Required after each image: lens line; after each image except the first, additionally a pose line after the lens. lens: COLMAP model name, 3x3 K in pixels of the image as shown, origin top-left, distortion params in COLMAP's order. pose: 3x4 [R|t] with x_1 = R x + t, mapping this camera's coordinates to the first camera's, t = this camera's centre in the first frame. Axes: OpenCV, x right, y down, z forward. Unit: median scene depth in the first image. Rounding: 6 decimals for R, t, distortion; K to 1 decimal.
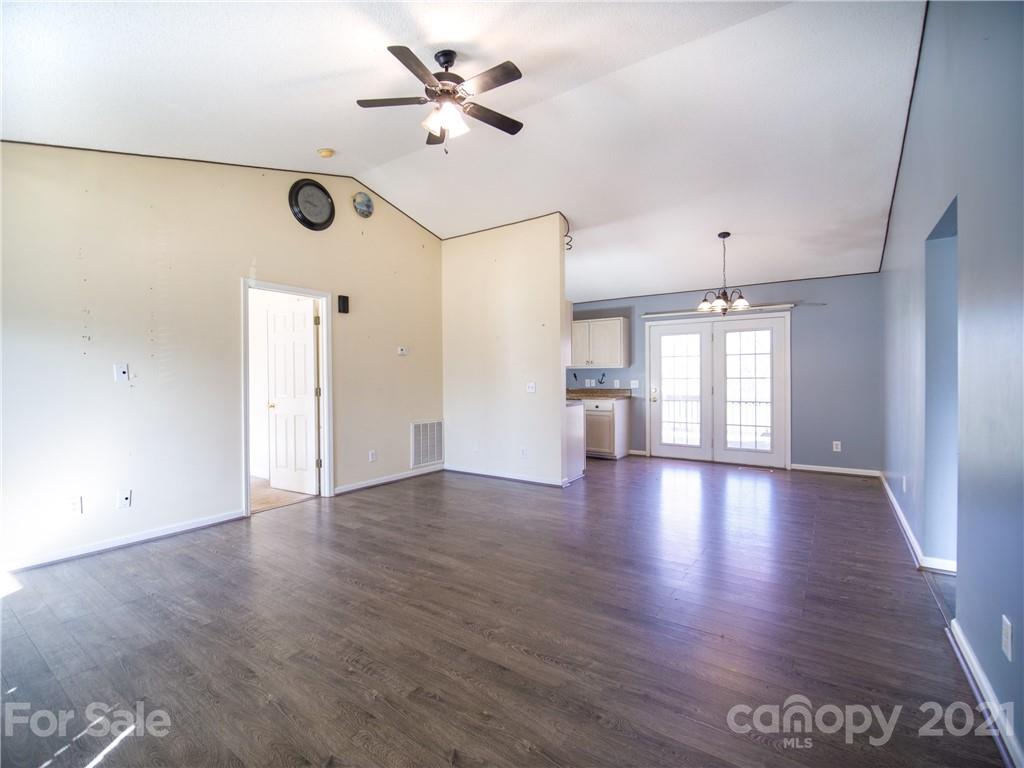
lens RADIAL K [[465.4, 0, 508.8], [0, 465.4, 386.2], [0, 0, 1]] dist [-0.020884, -0.001013]
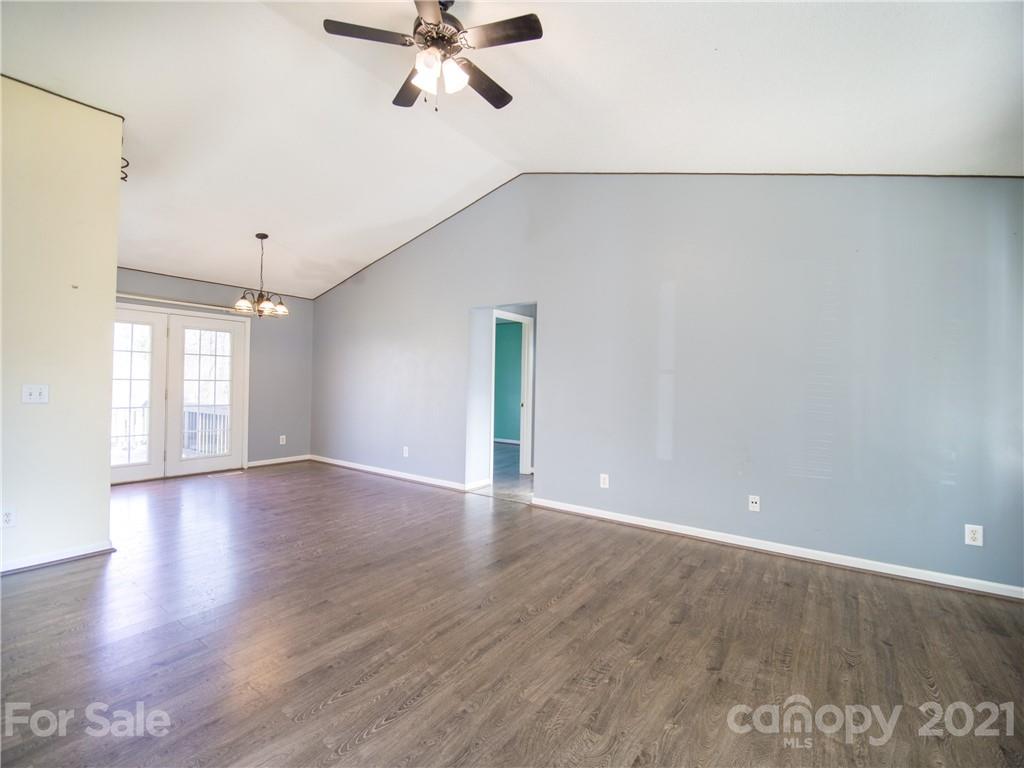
lens RADIAL K [[465.4, 0, 510.2], [0, 465.4, 377.2], [0, 0, 1]] dist [-0.020884, -0.001013]
pose [[0.012809, 0.016961, 0.999774, -0.970068], [0.004025, 0.999847, -0.017014, -0.012312], [-0.999910, 0.004242, 0.012738, 0.861892]]
